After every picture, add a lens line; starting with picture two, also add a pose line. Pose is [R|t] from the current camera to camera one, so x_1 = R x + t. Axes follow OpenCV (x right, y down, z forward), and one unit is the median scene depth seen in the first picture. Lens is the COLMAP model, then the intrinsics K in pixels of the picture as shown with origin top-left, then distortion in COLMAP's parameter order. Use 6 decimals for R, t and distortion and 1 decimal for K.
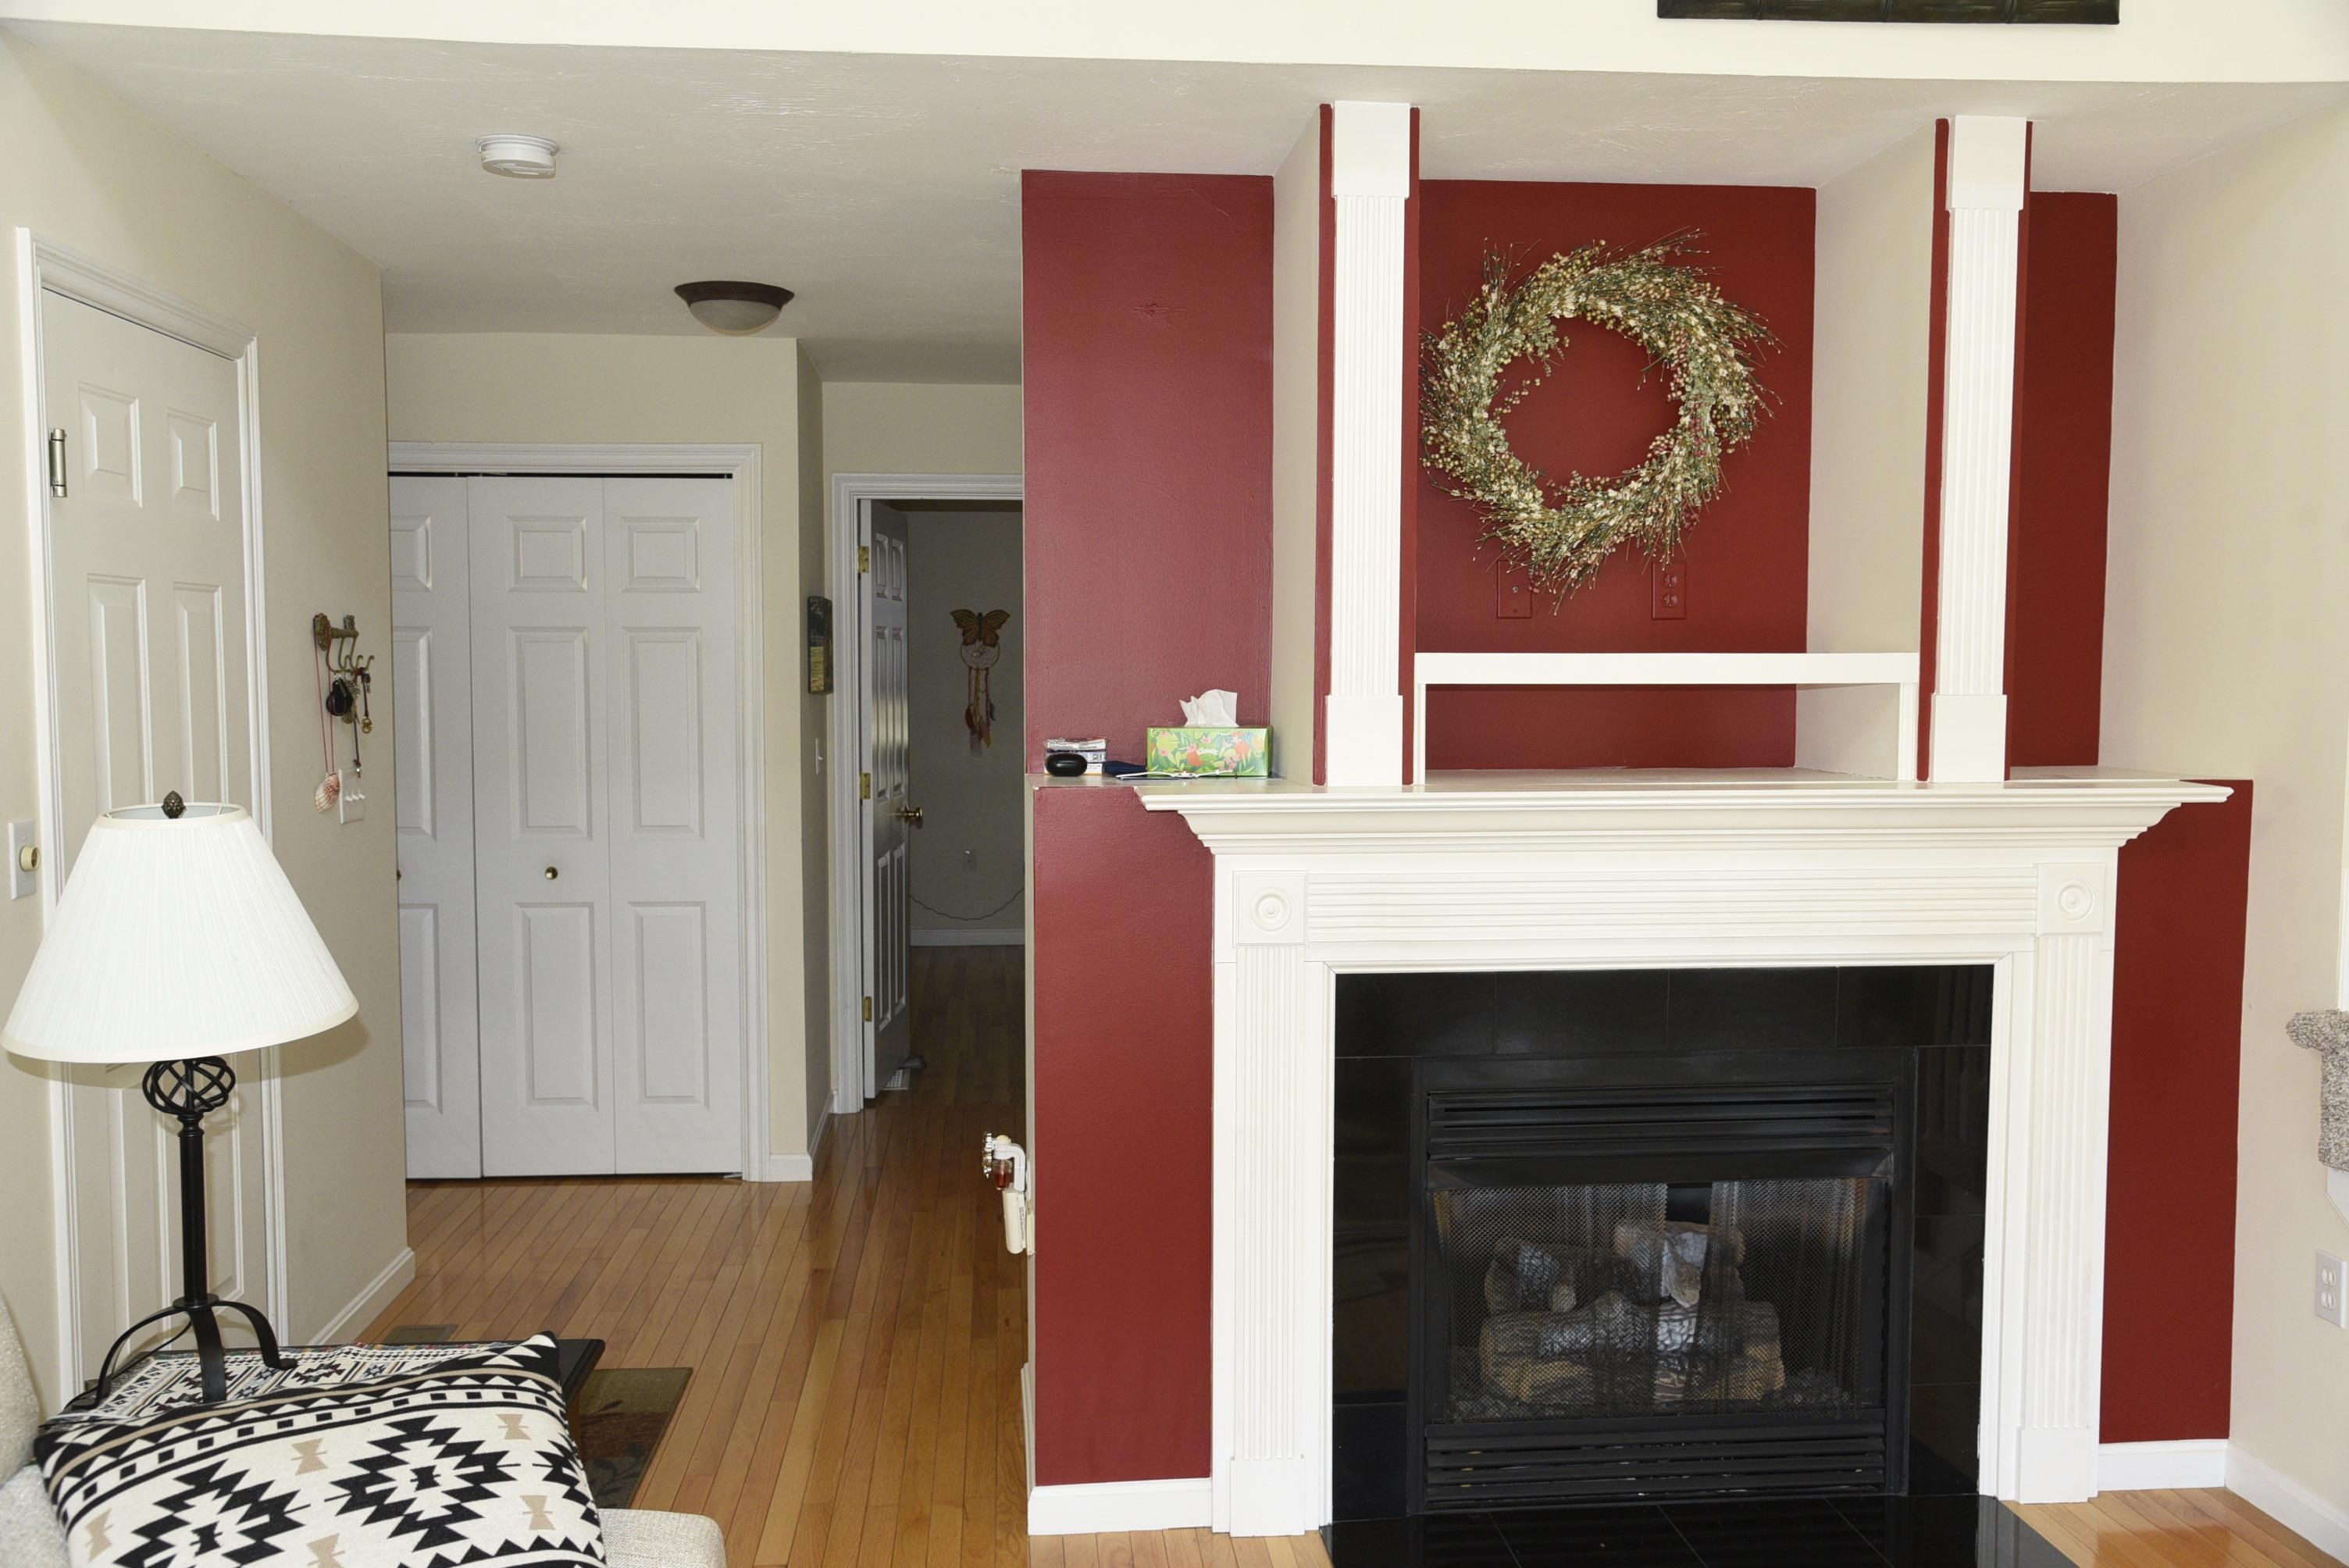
lens RADIAL K [[2003.7, 0, 1182.9], [0, 2003.7, 803.5], [0, 0, 1]] dist [-0.034619, 0.099389]
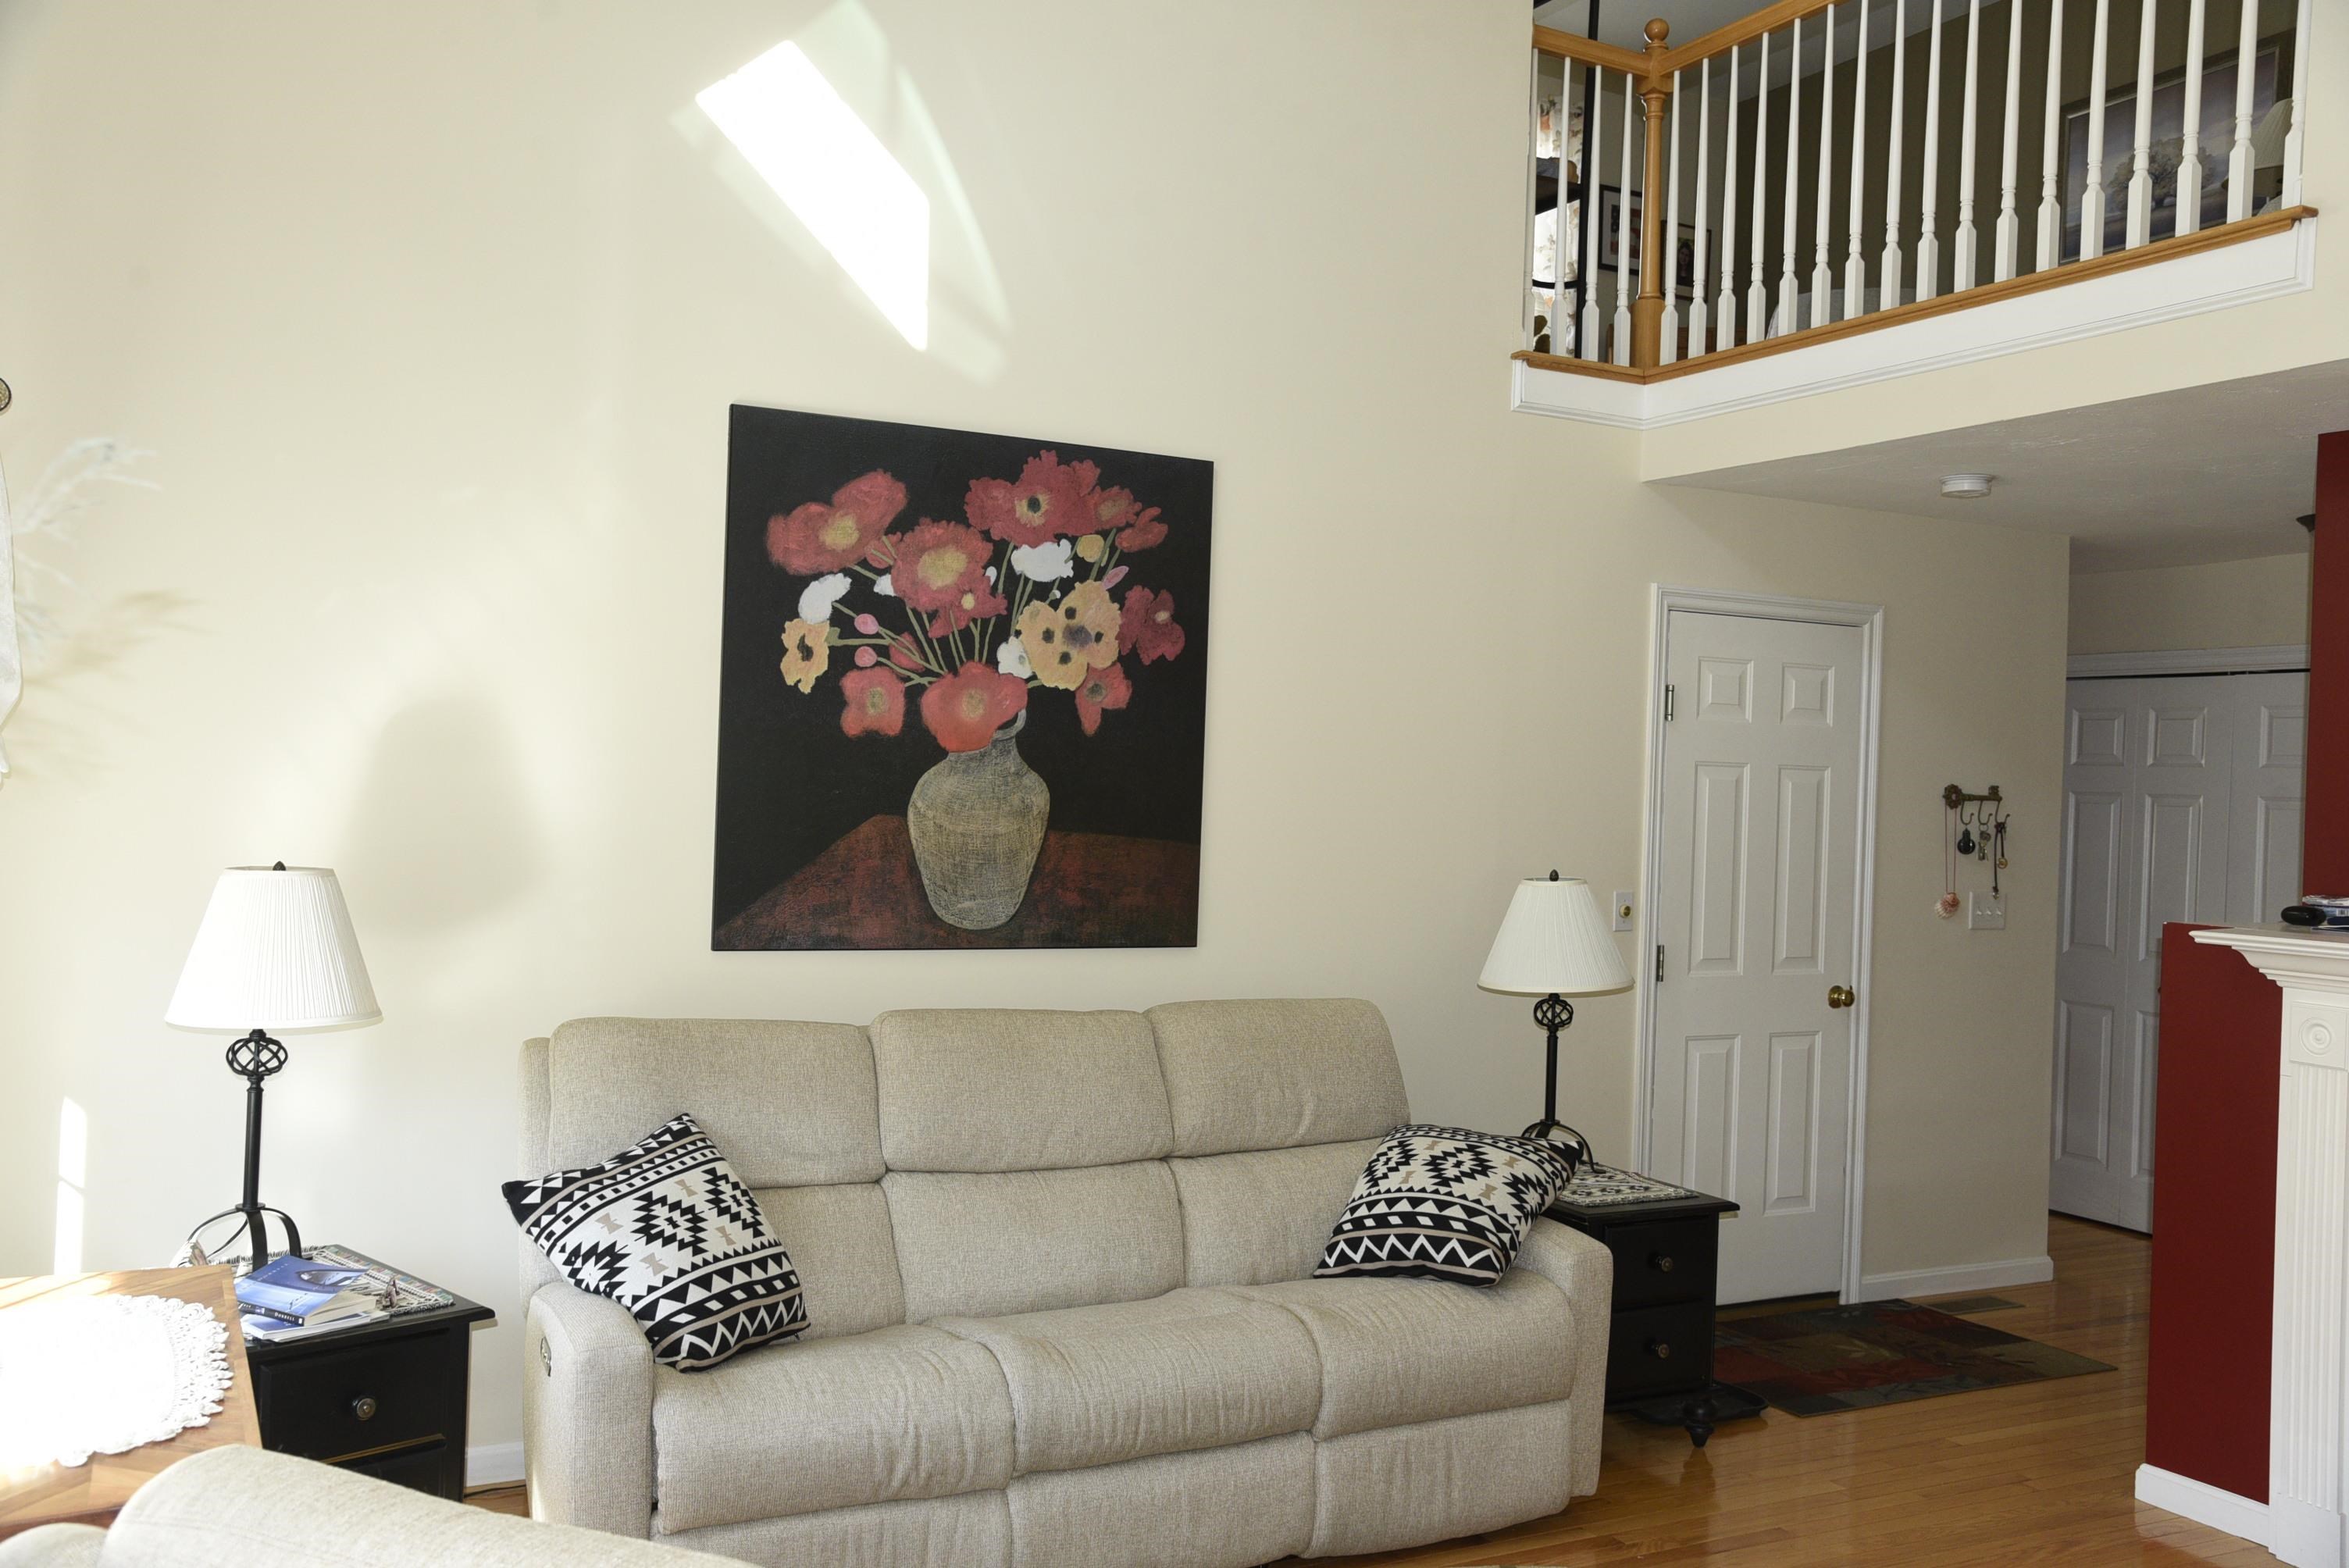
lens RADIAL K [[2003.7, 0, 1164.9], [0, 2003.7, 801.5], [0, 0, 1]] dist [-0.034619, 0.099389]
pose [[0.380251, 0.020525, -0.924656, 0.799100], [-0.095355, 0.995296, -0.017121, -0.001758], [0.919955, 0.094680, 0.380419, -0.106958]]
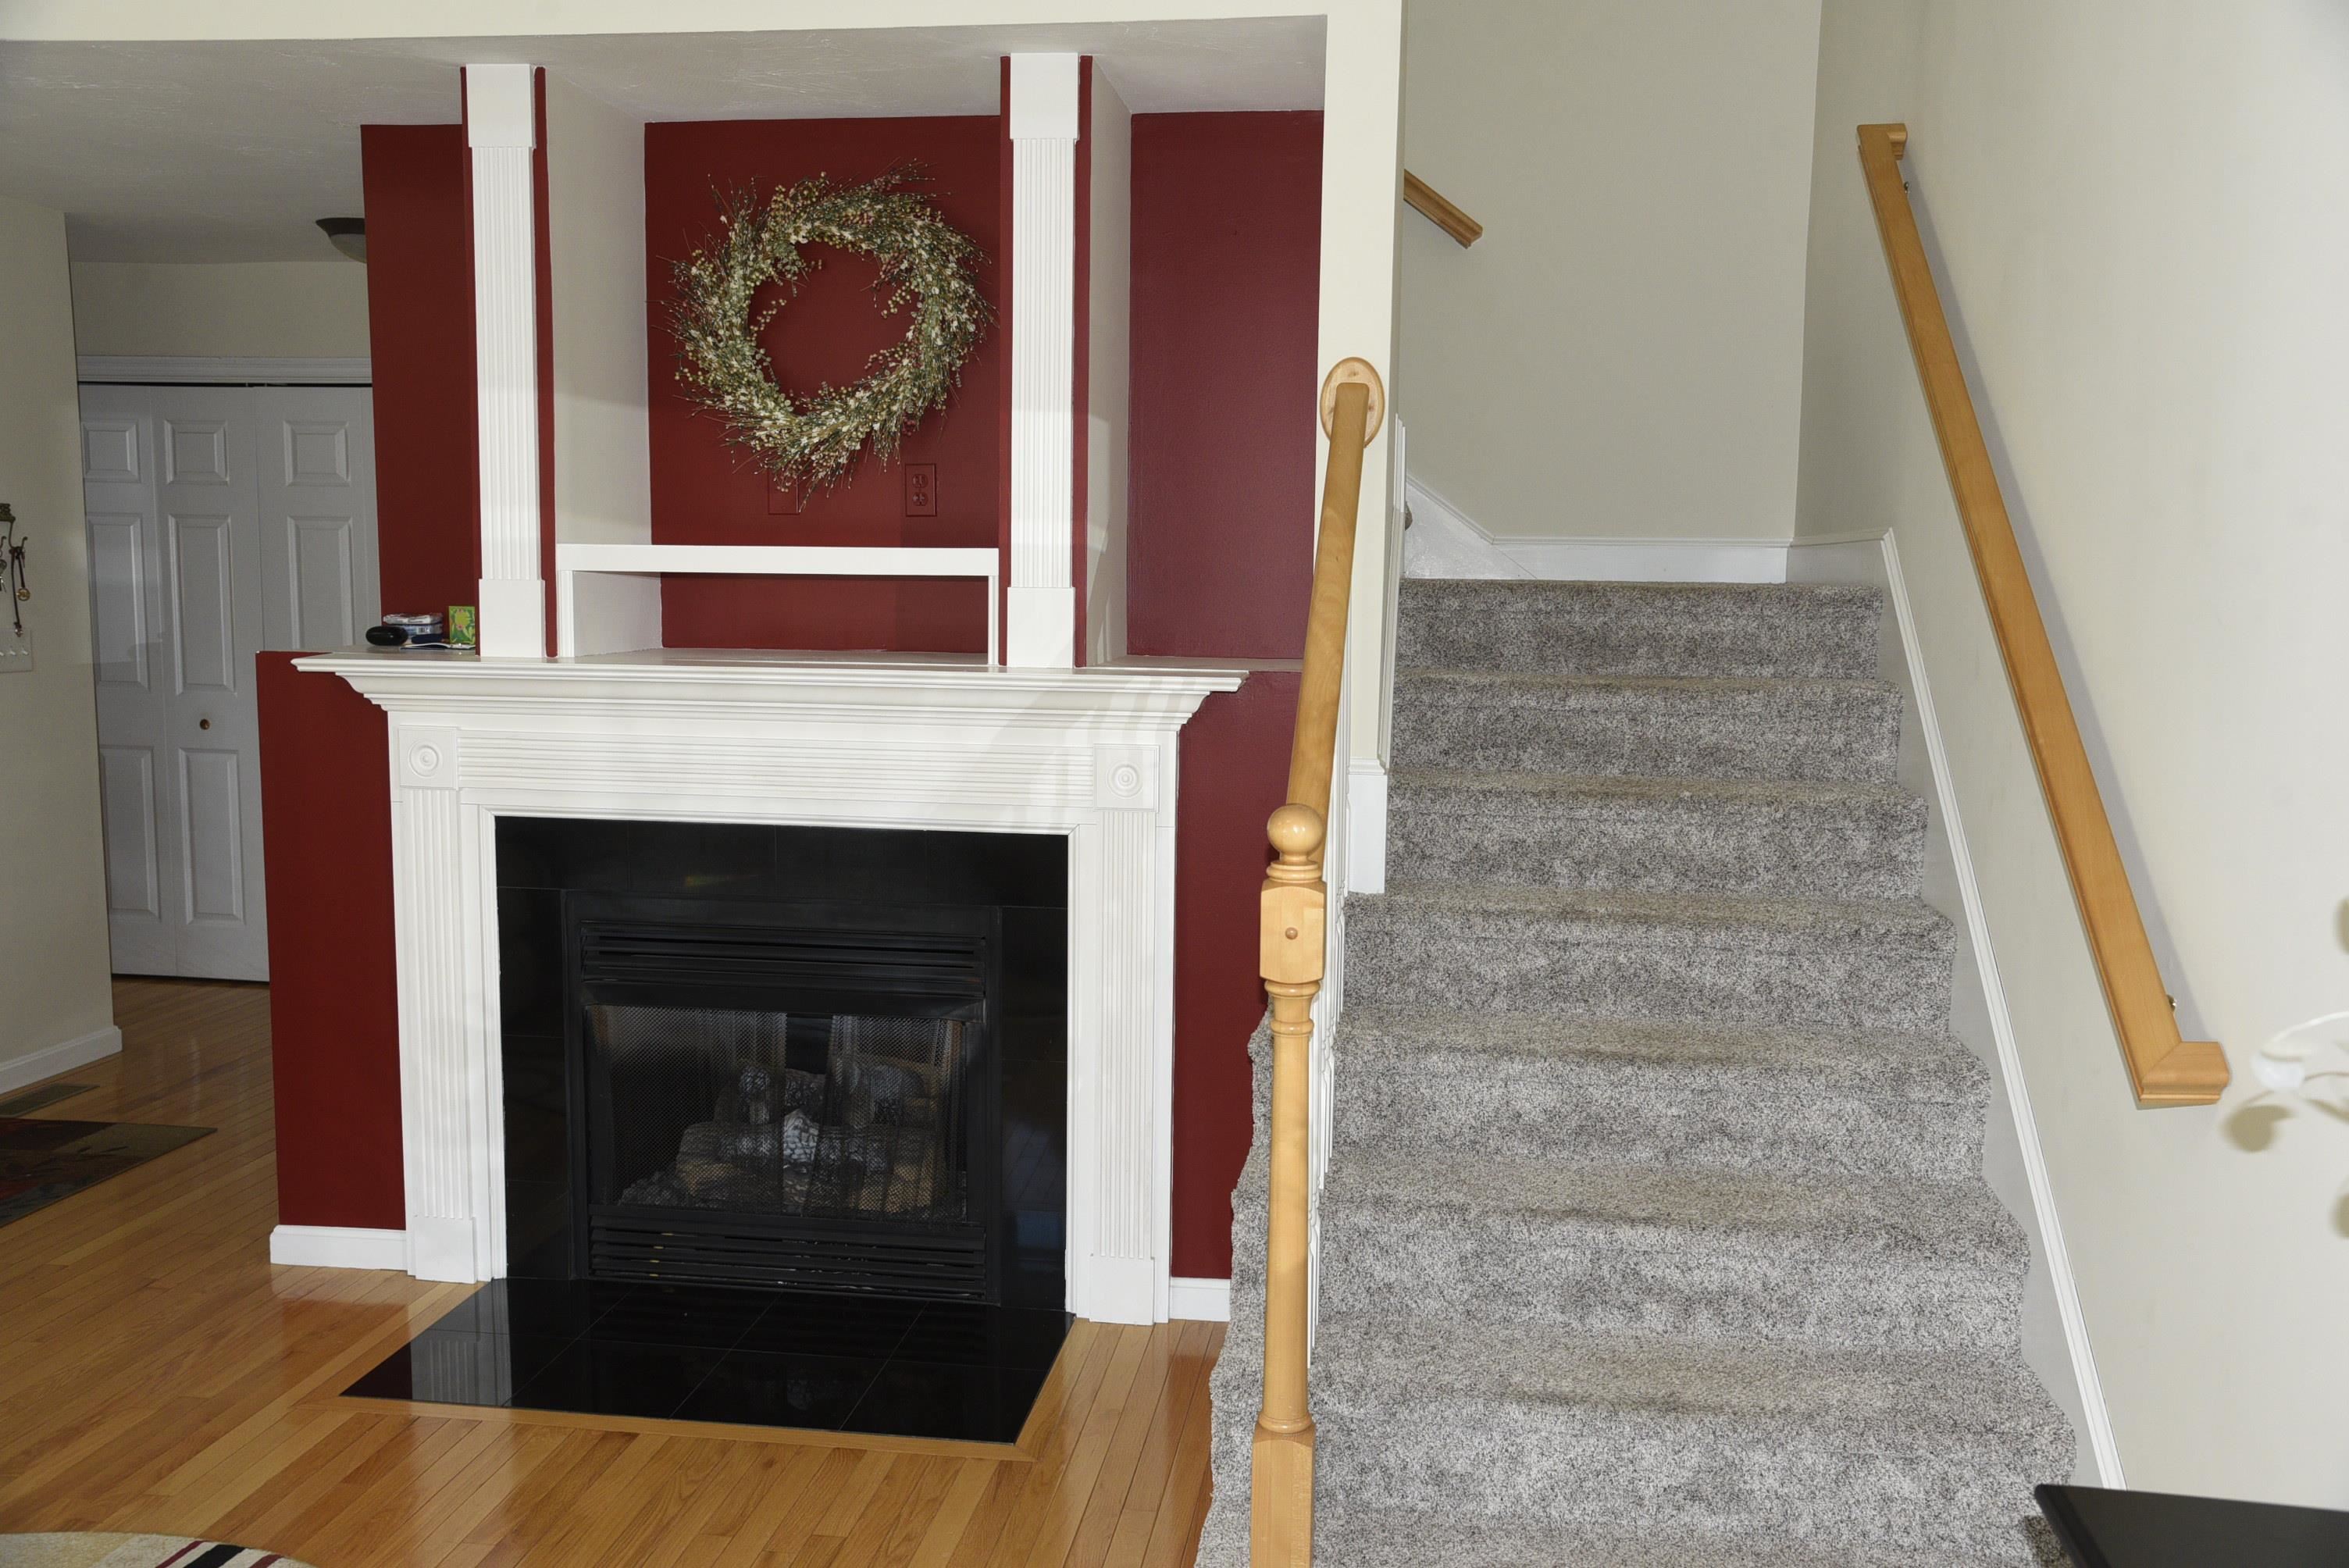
lens RADIAL K [[2003.7, 0, 1182.7], [0, 2003.7, 799.6], [0, 0, 1]] dist [-0.034619, 0.099389]
pose [[0.974412, 0.039964, -0.221187, 0.662758], [-0.028861, 0.998166, 0.053207, 0.000841], [0.222908, -0.045462, 0.973779, -0.051280]]
